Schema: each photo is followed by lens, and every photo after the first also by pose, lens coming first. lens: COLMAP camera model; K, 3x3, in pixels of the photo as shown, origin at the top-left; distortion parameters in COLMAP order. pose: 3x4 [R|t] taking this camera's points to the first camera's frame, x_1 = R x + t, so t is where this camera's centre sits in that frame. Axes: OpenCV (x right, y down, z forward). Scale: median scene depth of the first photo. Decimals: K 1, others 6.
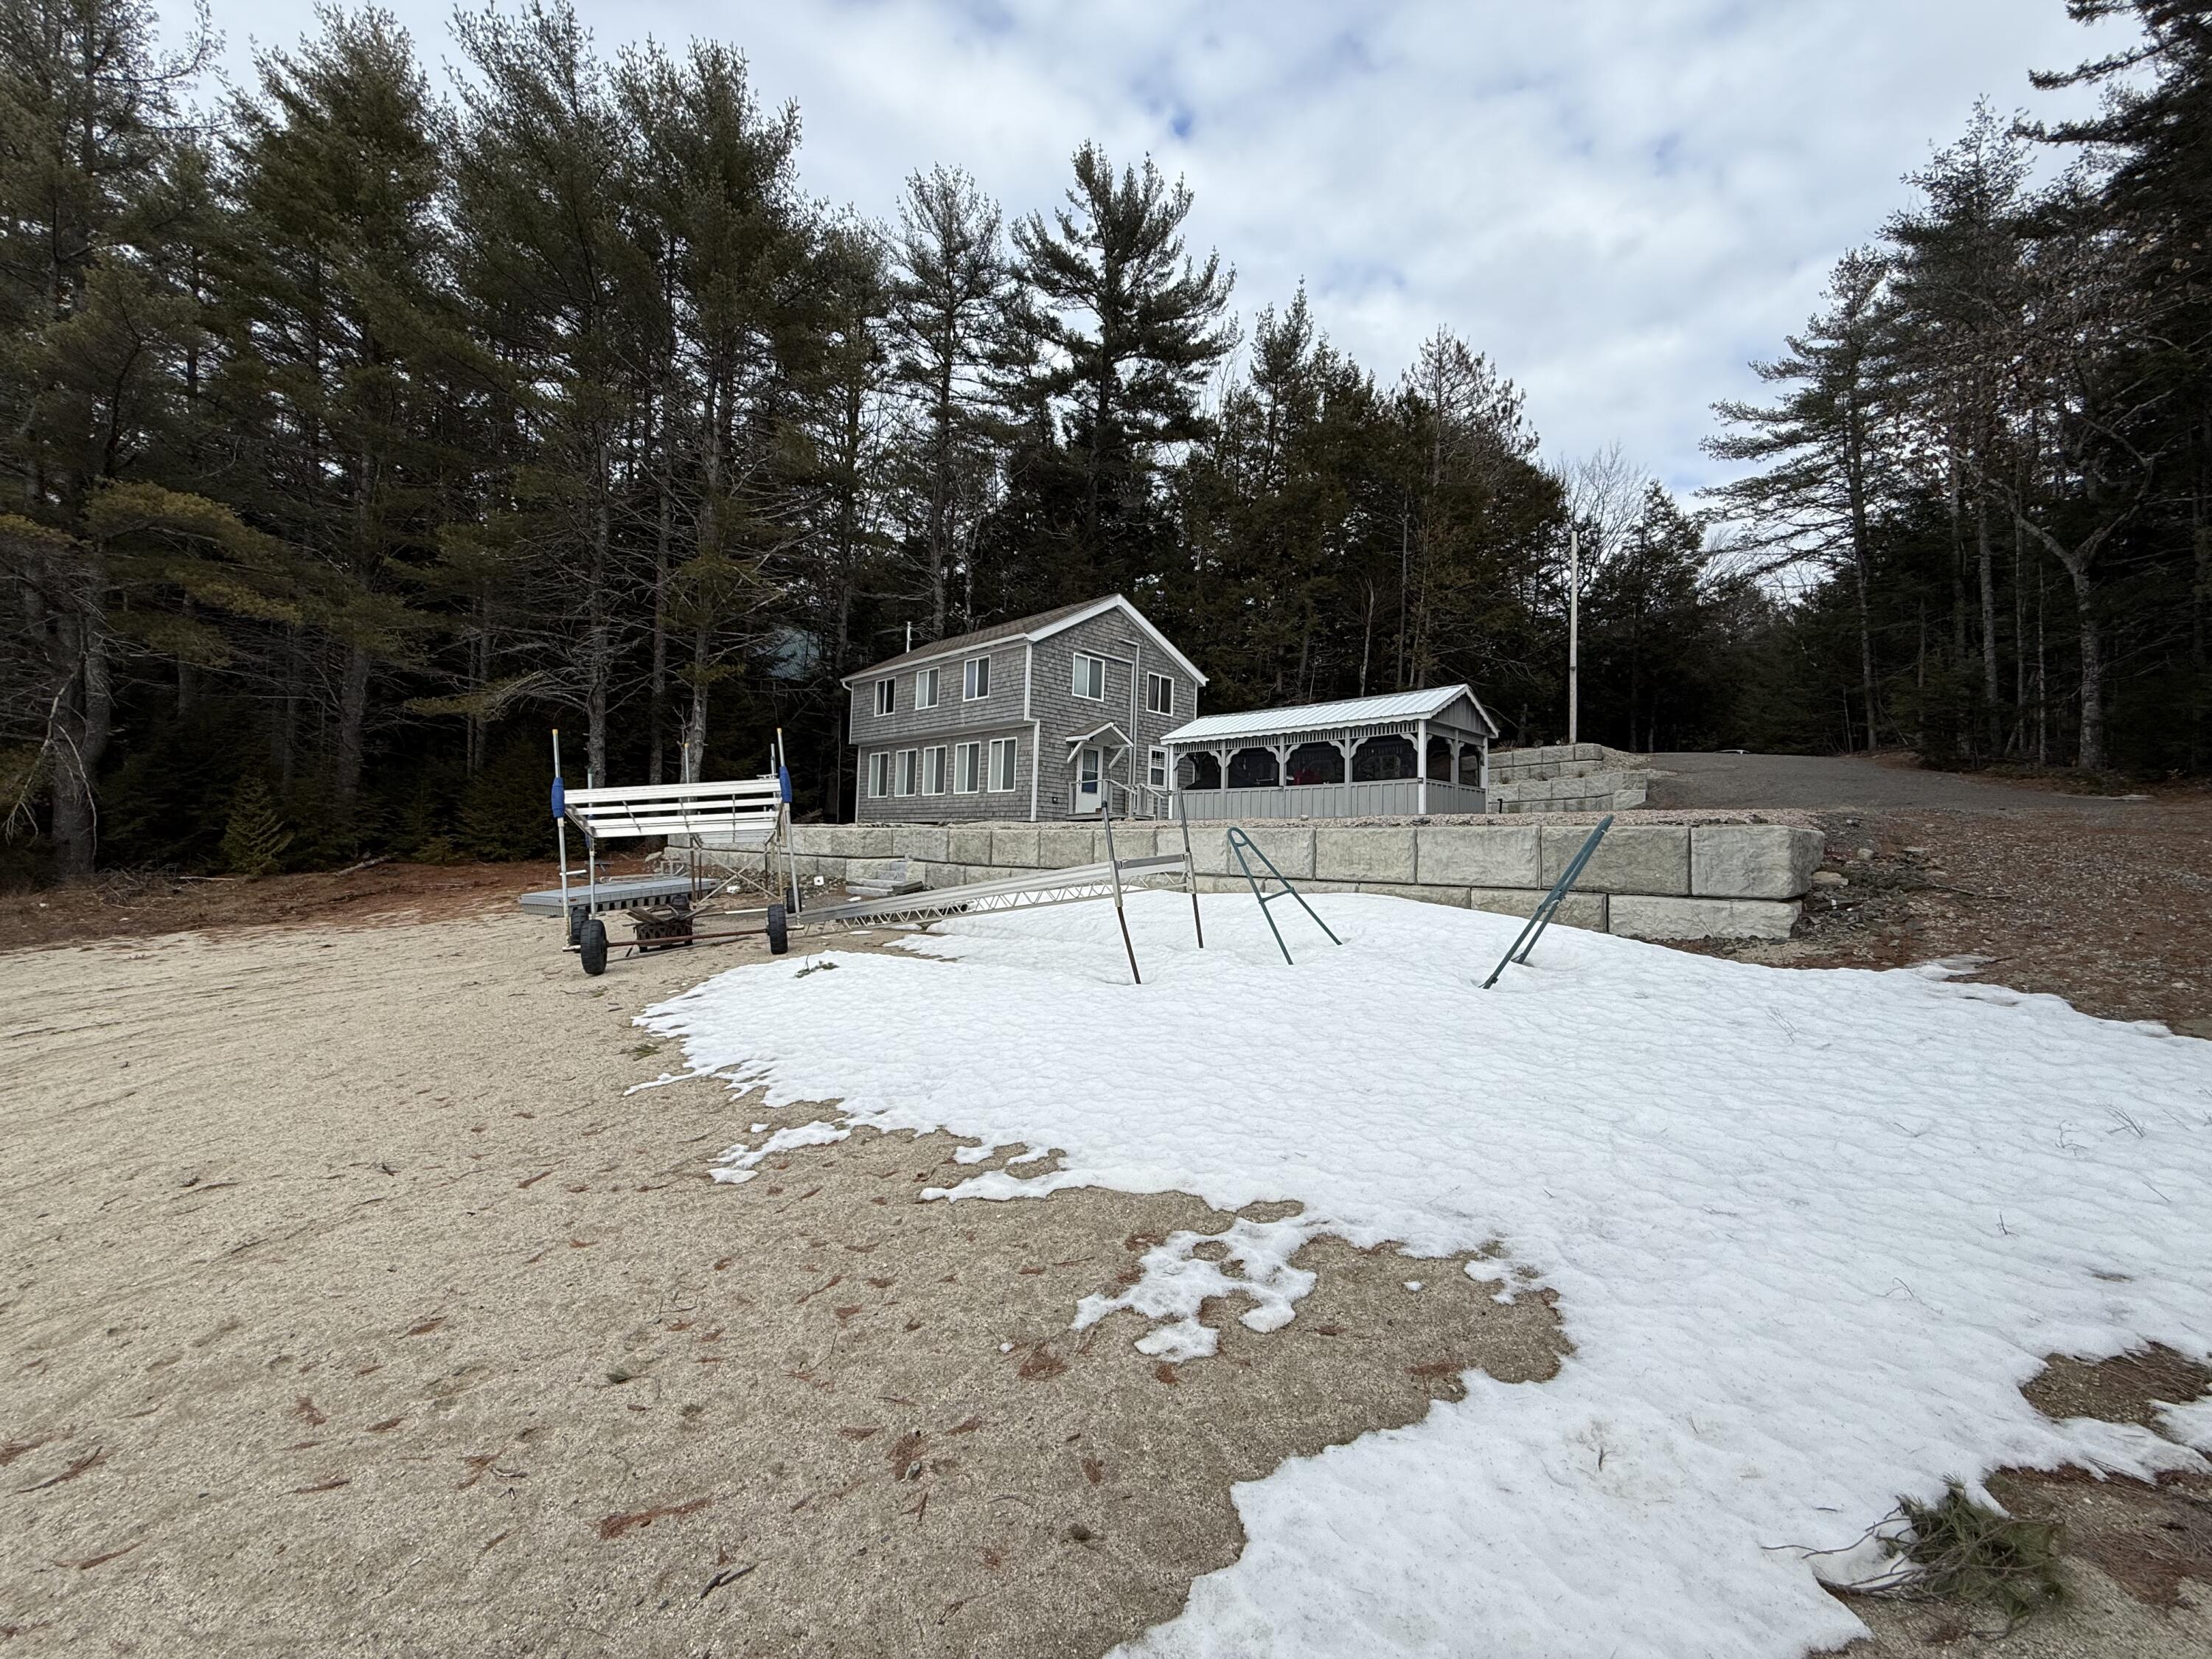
lens RADIAL K [[879.3, 0, 1096.0], [0, 879.3, 825.3], [0, 0, 1]] dist [0.001587, -0.000453]
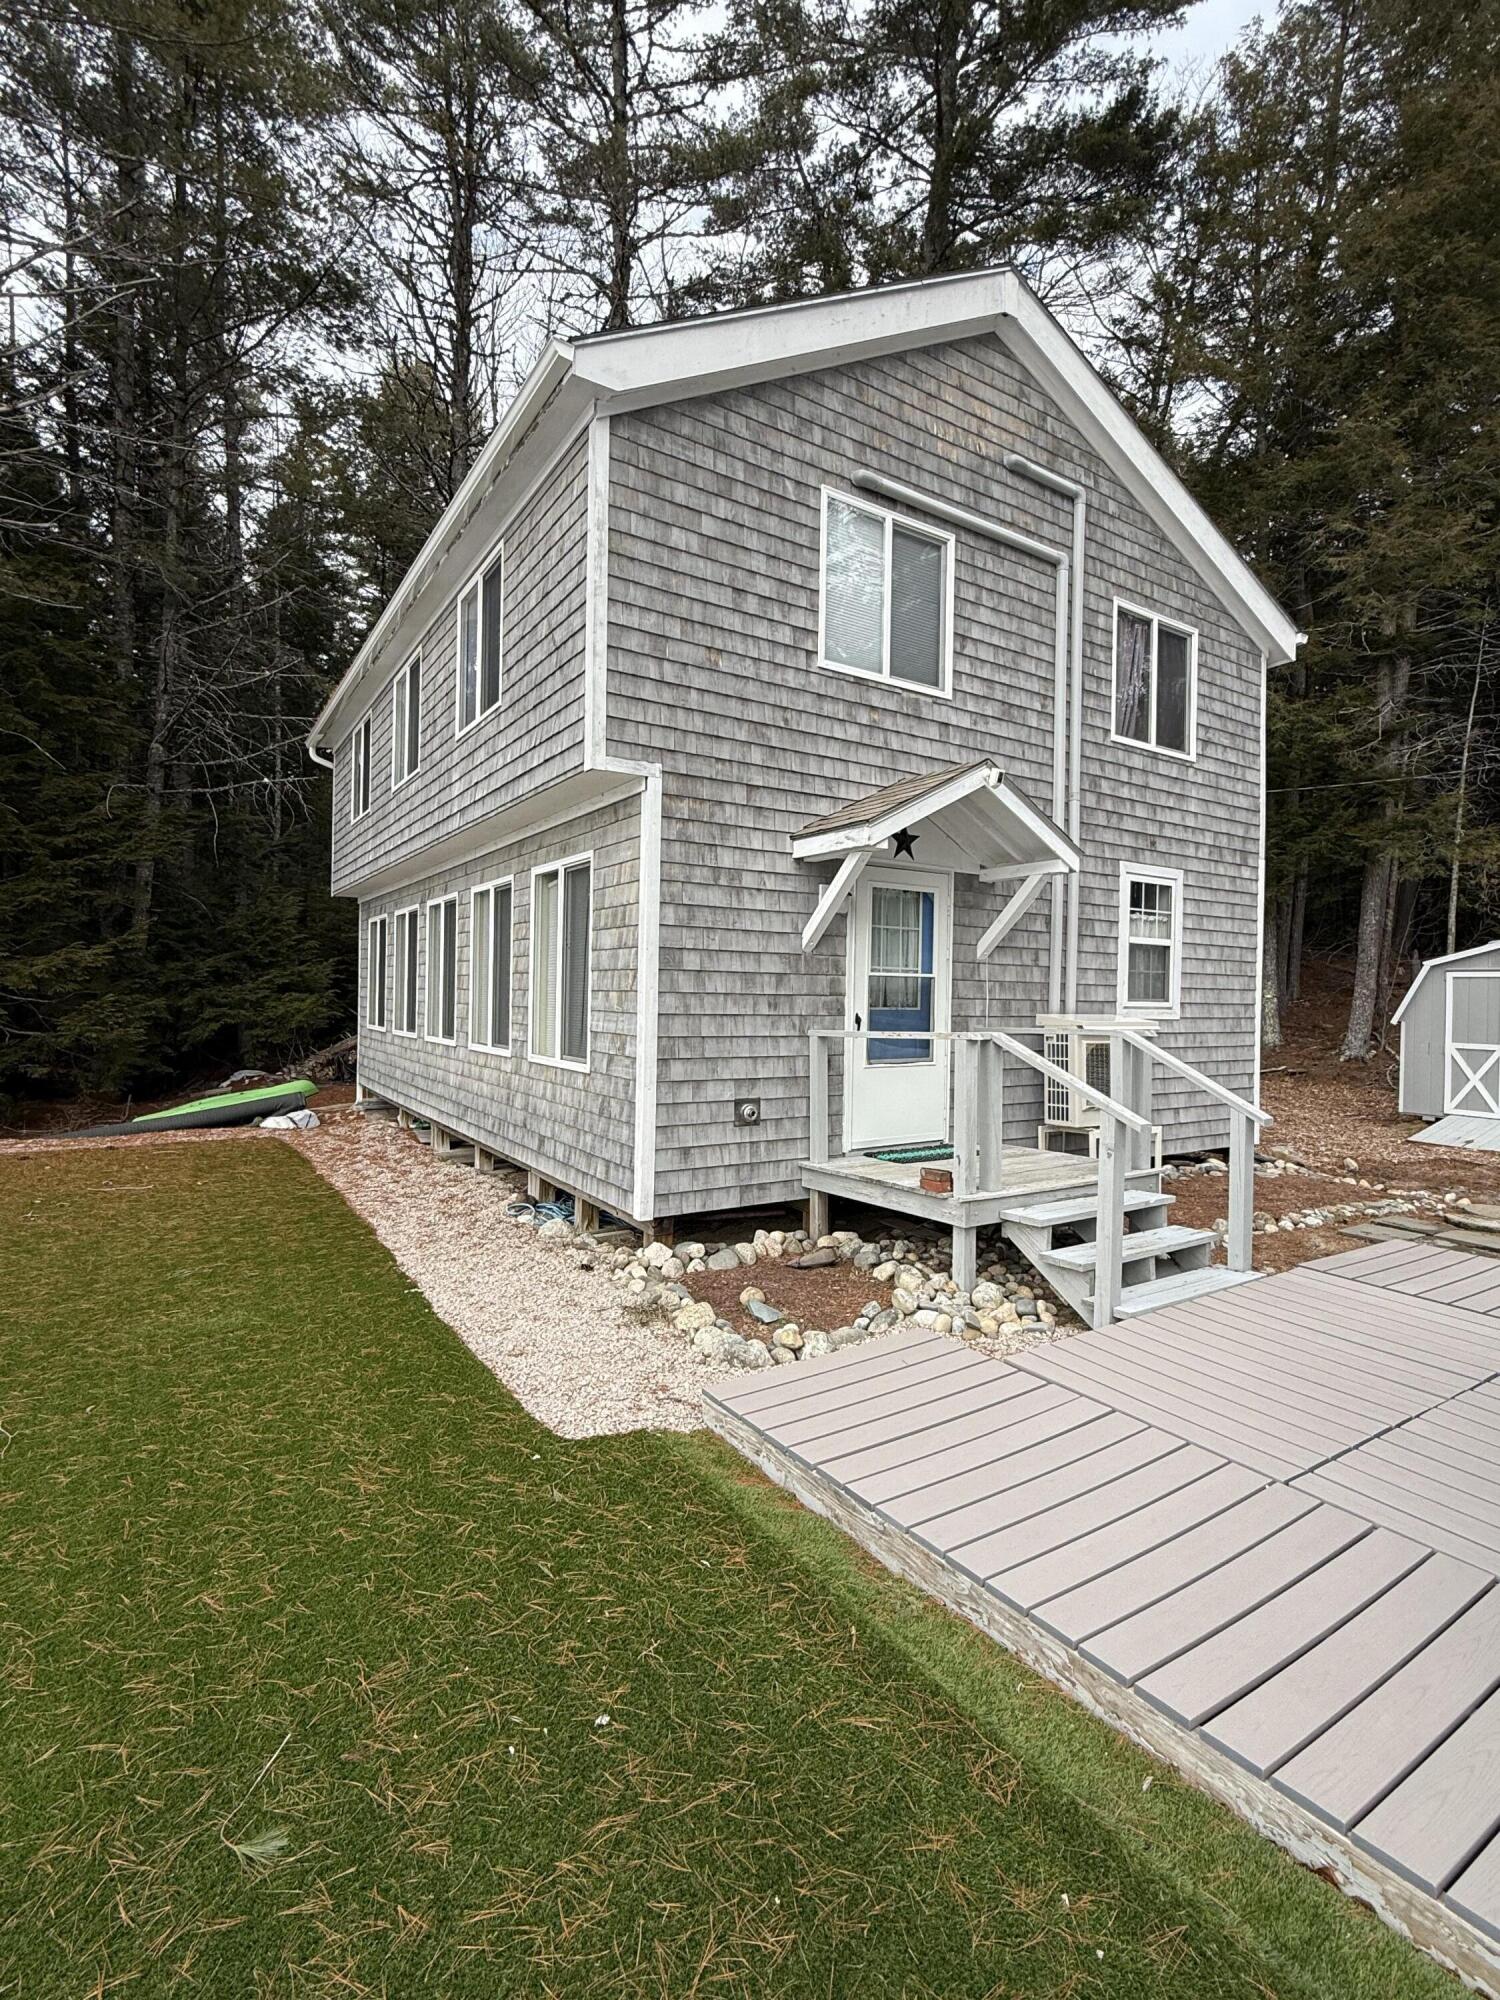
lens RADIAL K [[940.3, 0, 753.4], [0, 940.3, 998.4], [0, 0, 1]] dist [0.000682, -0.000655]
pose [[0.978595, -0.017163, -0.205079, 0.006376], [0.024062, 0.999224, 0.031197, -0.060635], [0.204384, -0.035464, 0.978248, 0.686466]]
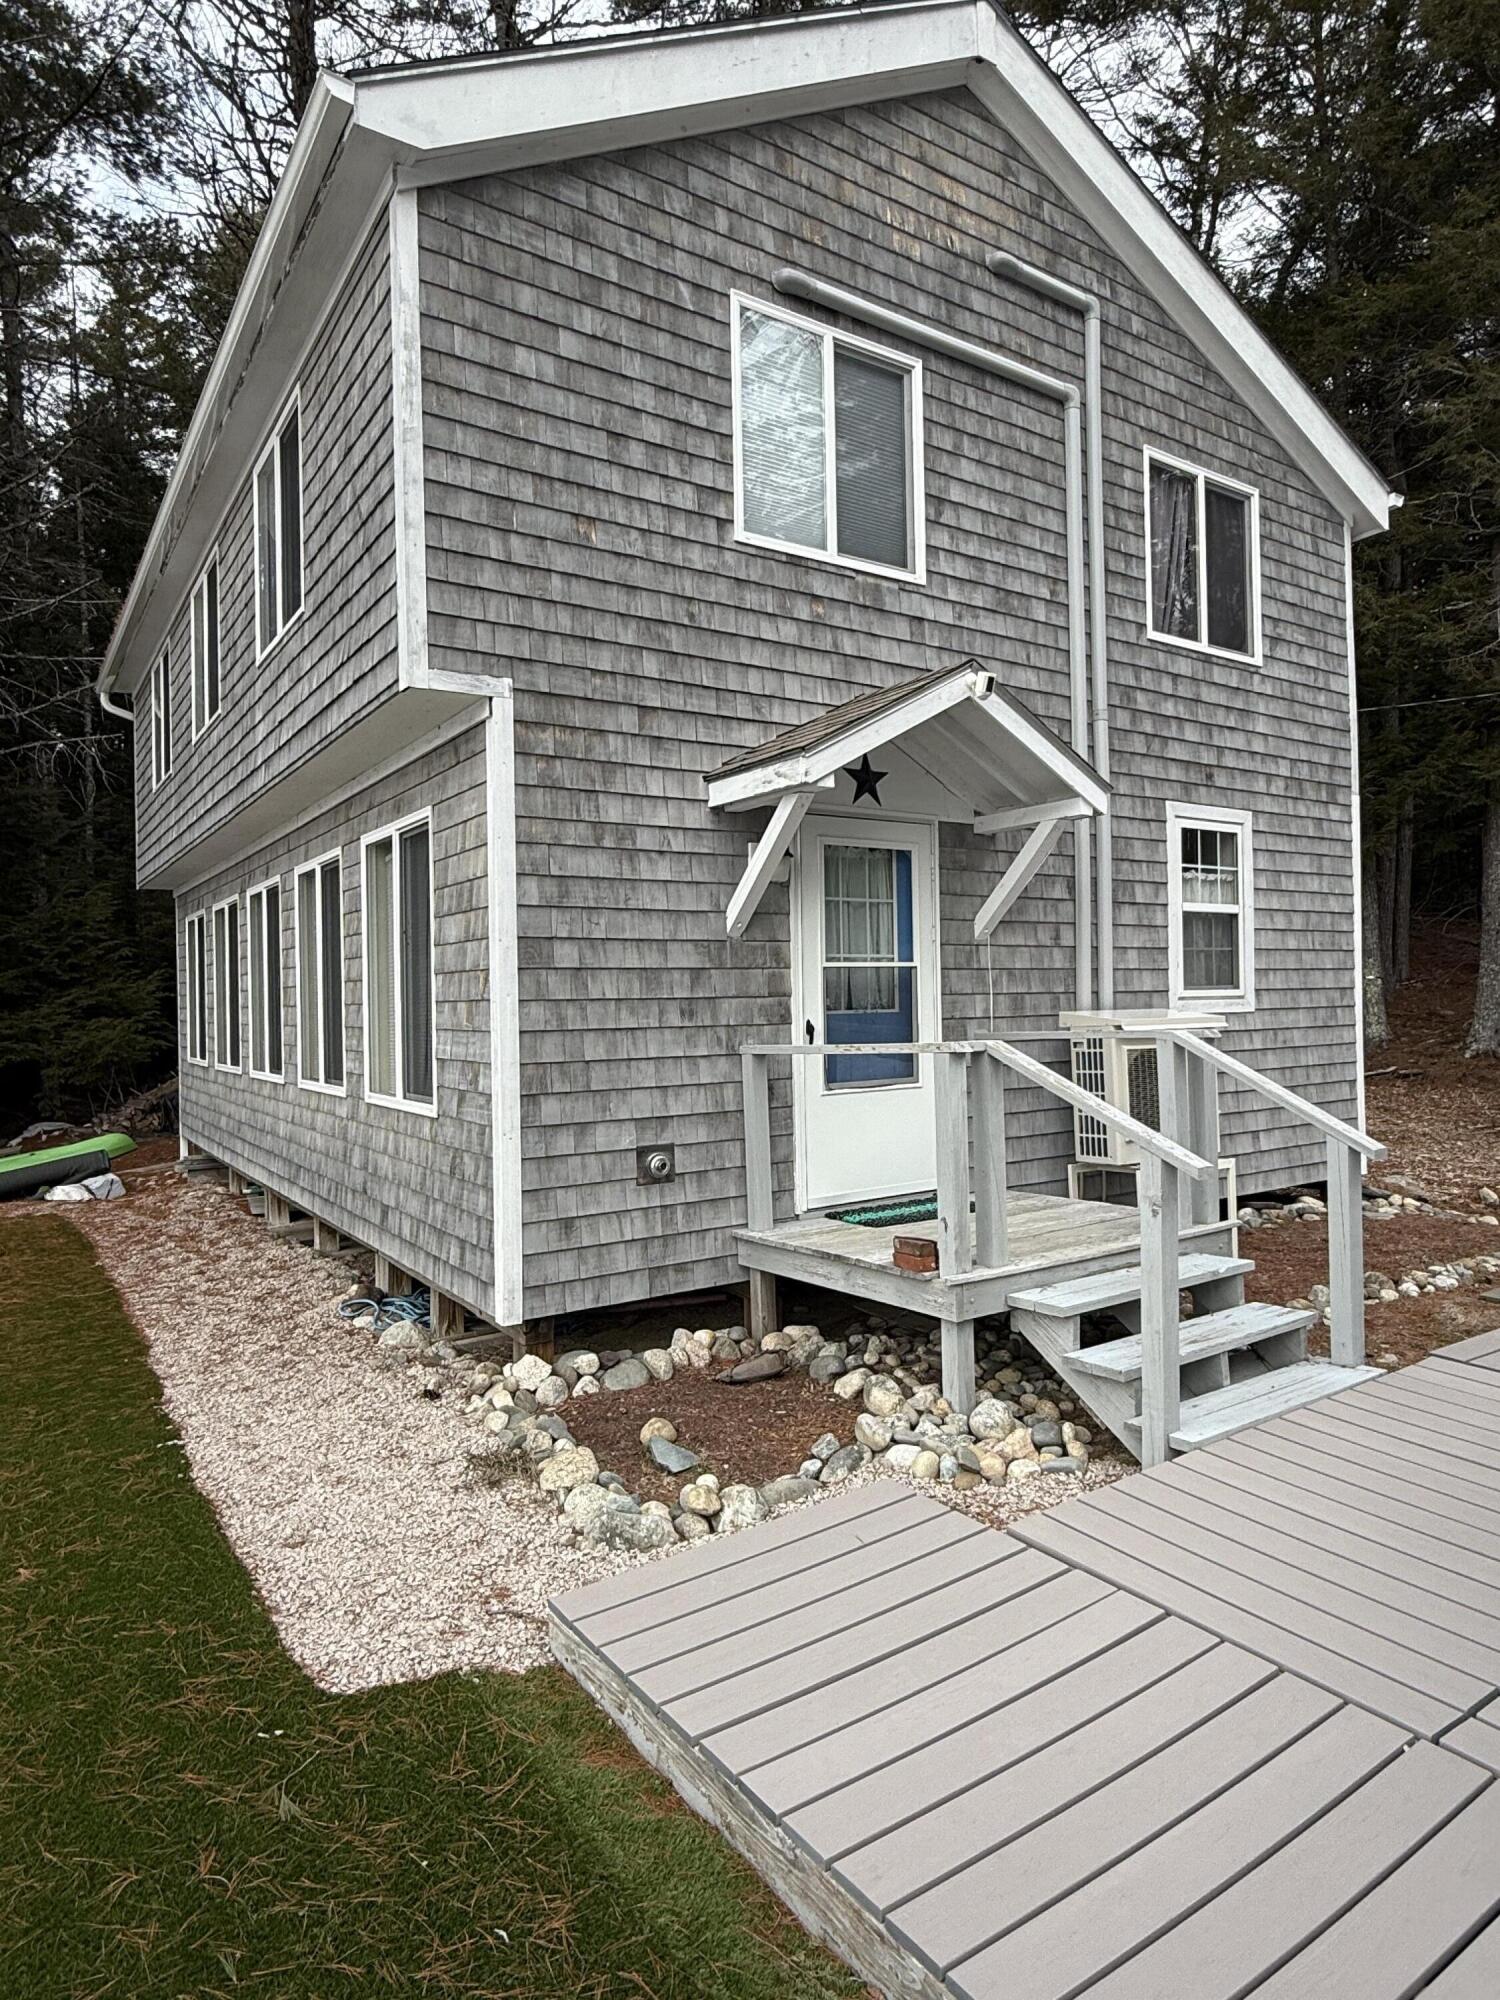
lens RADIAL K [[1177.4, 0, 750.0], [0, 1177.4, 994.7], [0, 0, 1]] dist [-0.000329, 0.000636]
pose [[0.980548, -0.054259, -0.188633, 0.013710], [0.059960, 0.997897, 0.024644, -0.059297], [0.186899, -0.035475, 0.981738, 0.712428]]
